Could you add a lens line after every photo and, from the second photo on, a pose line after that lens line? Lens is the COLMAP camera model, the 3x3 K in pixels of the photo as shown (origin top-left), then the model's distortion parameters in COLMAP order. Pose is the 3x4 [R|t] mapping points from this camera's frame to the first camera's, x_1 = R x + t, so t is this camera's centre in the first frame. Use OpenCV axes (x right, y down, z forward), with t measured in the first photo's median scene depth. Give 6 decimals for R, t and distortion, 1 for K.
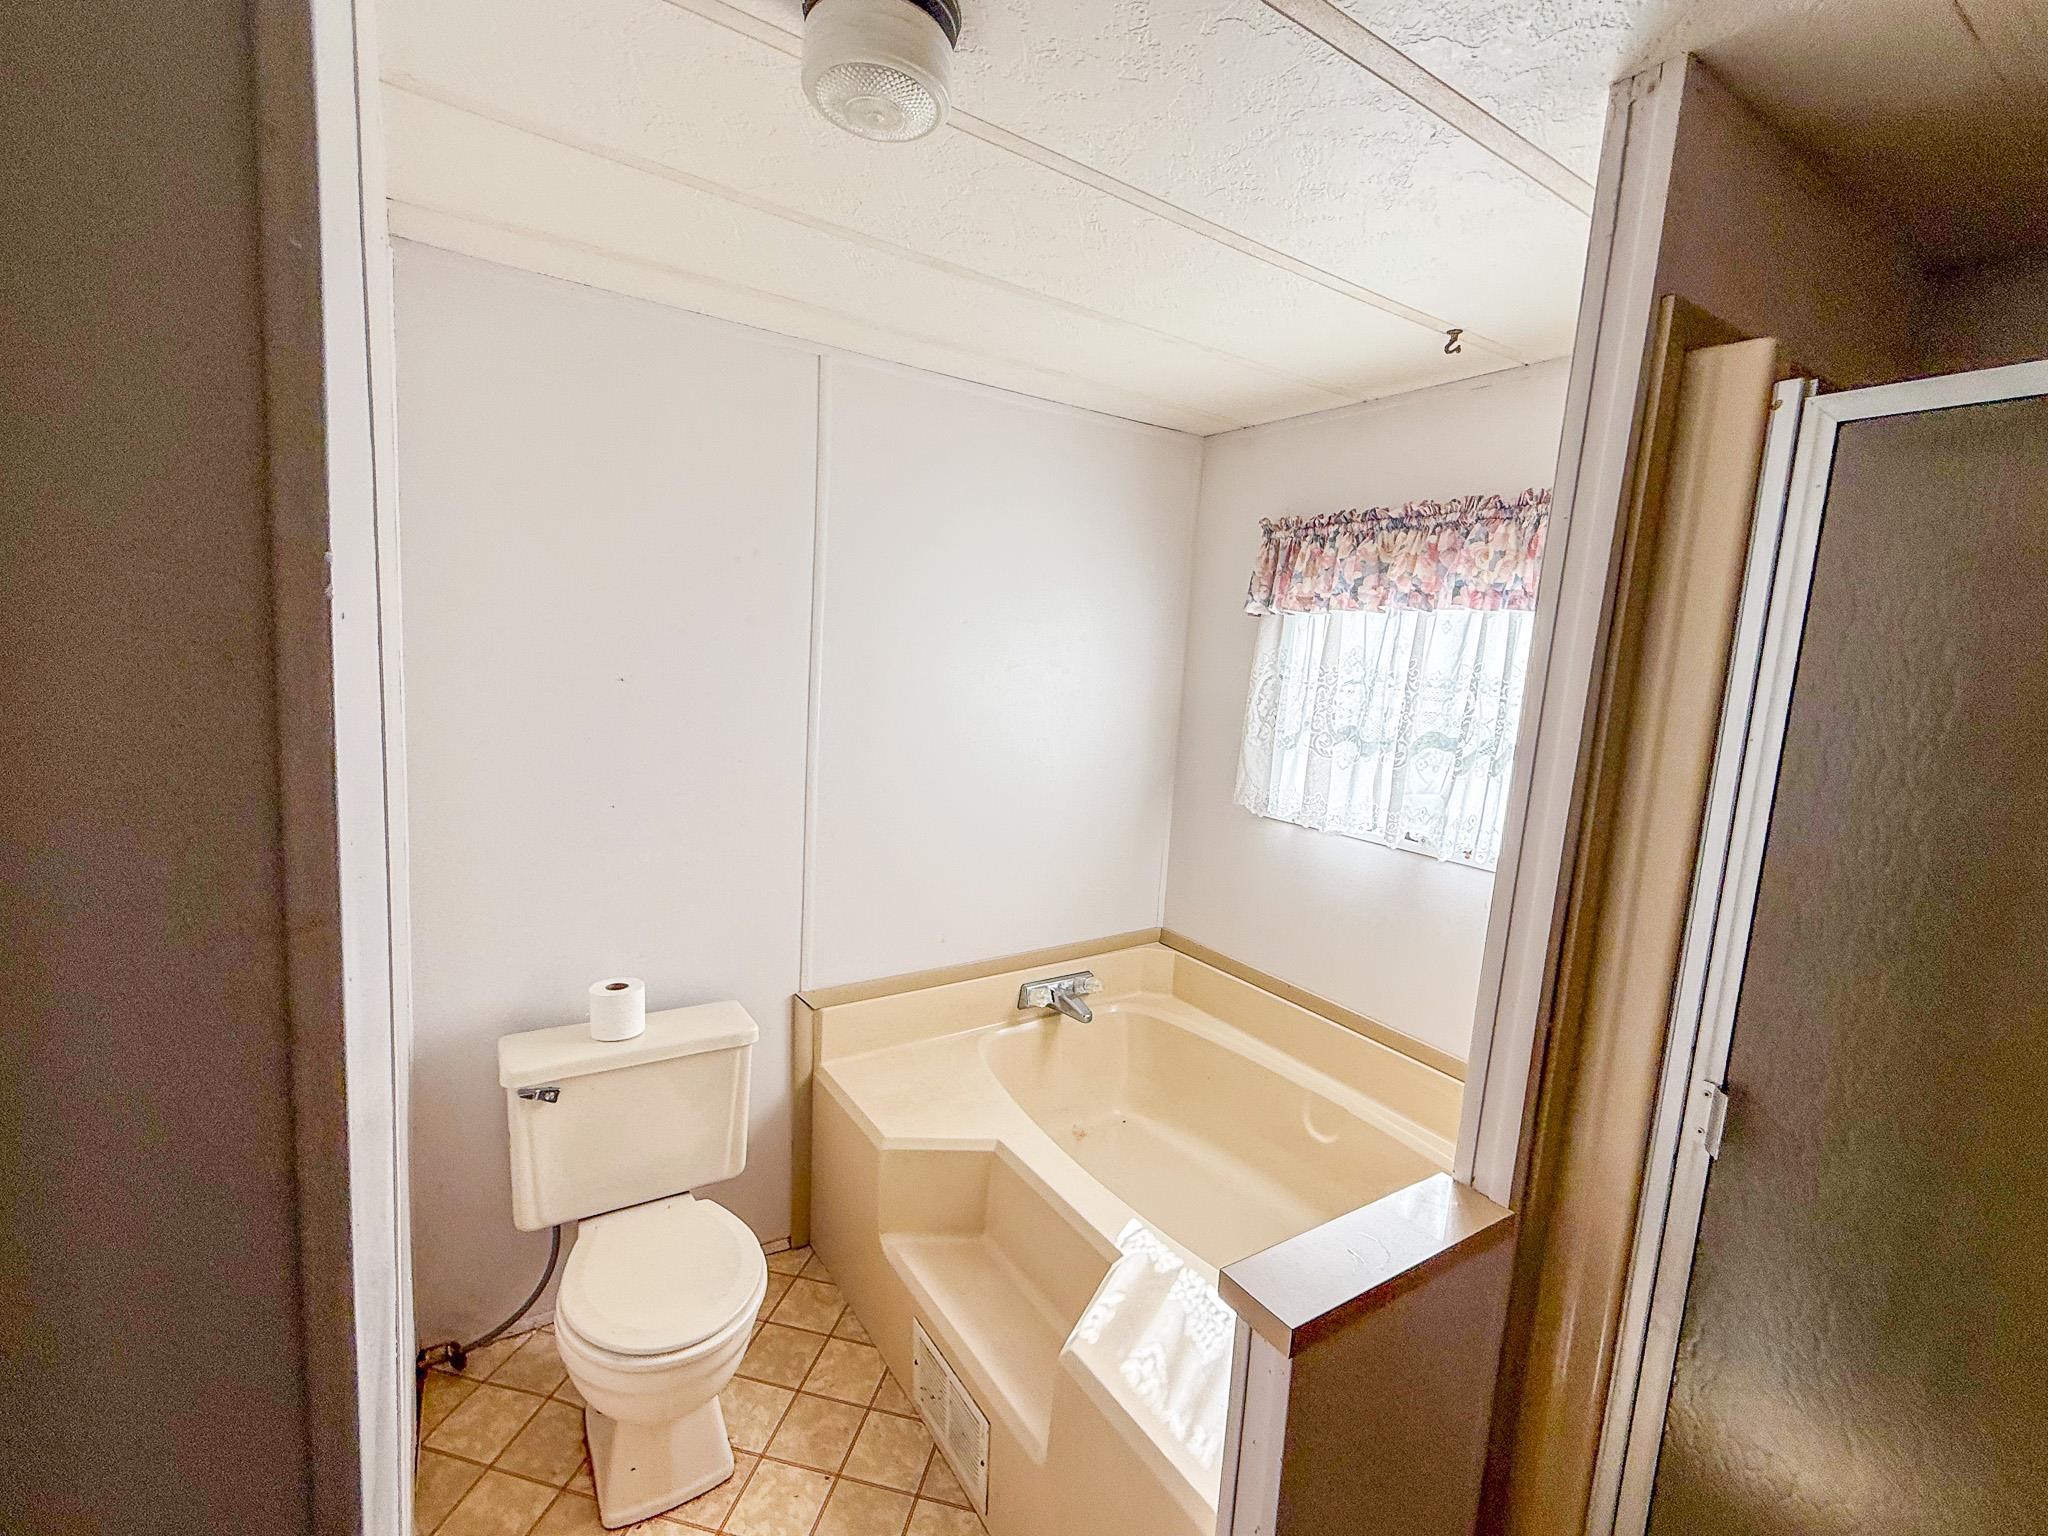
lens RADIAL K [[898.4, 0, 941.4], [0, 898.4, 762.6], [0, 0, 1]] dist [-0.000484, -0.000181]
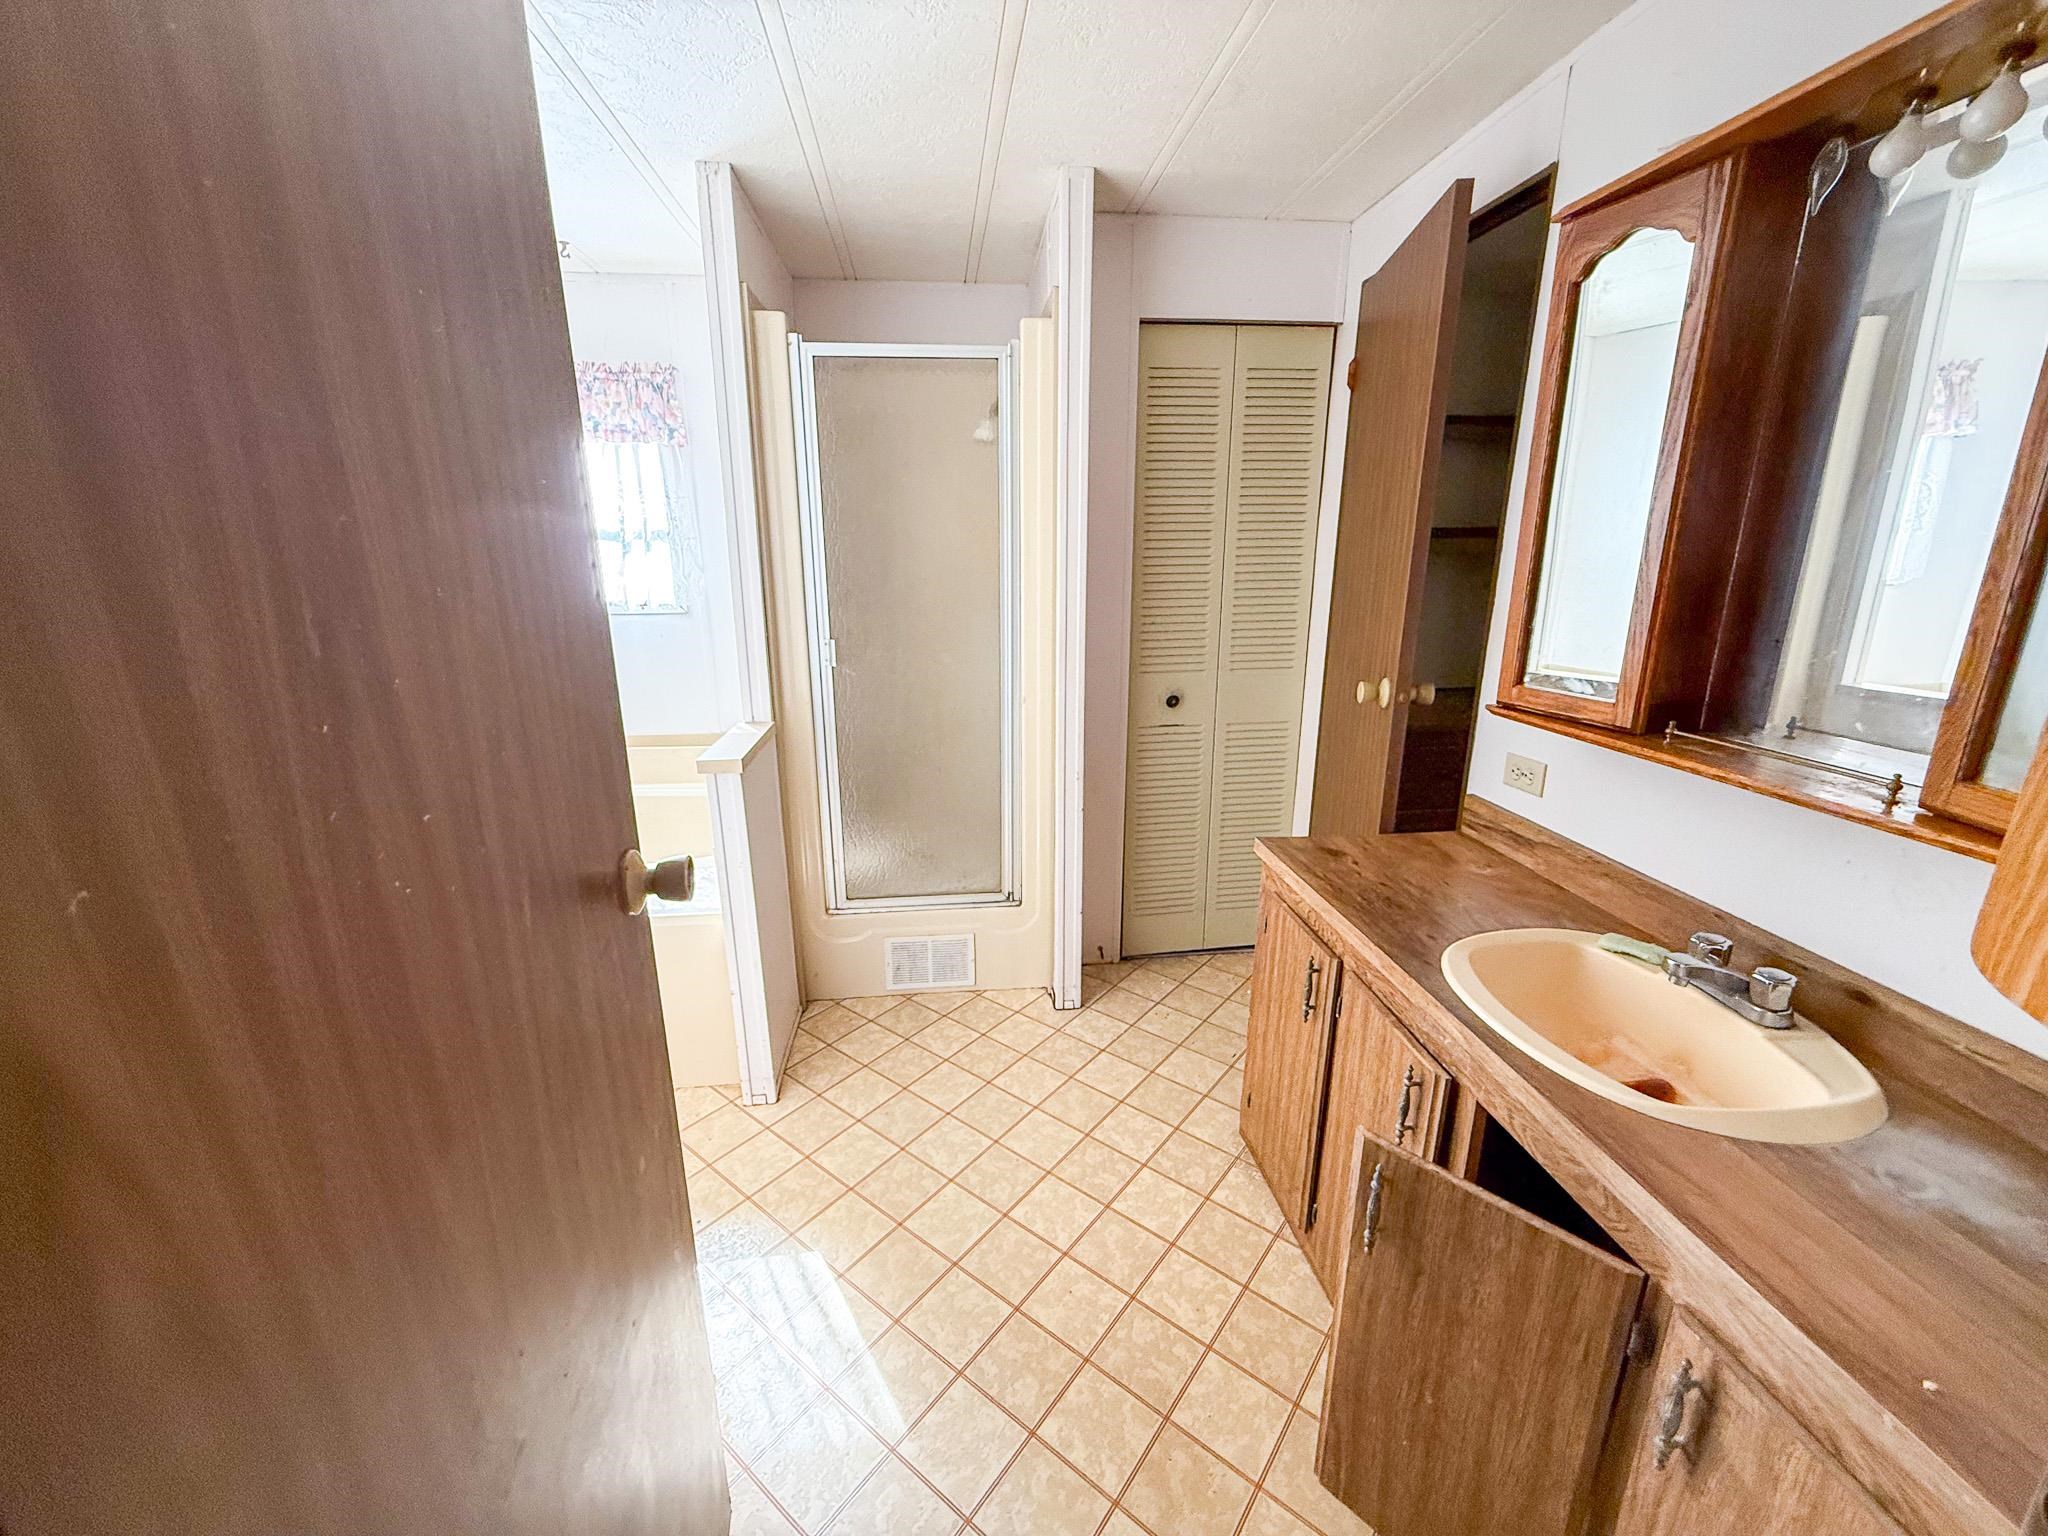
lens RADIAL K [[851.3, 0, 1024.0], [0, 851.3, 768.0], [0, 0, 1]] dist [-0.002604, -0.000207]
pose [[0.419788, -0.294506, 0.858513, -1.036238], [0.147298, 0.955459, 0.255738, 0.186647], [-0.895590, 0.019102, 0.444470, -0.521660]]
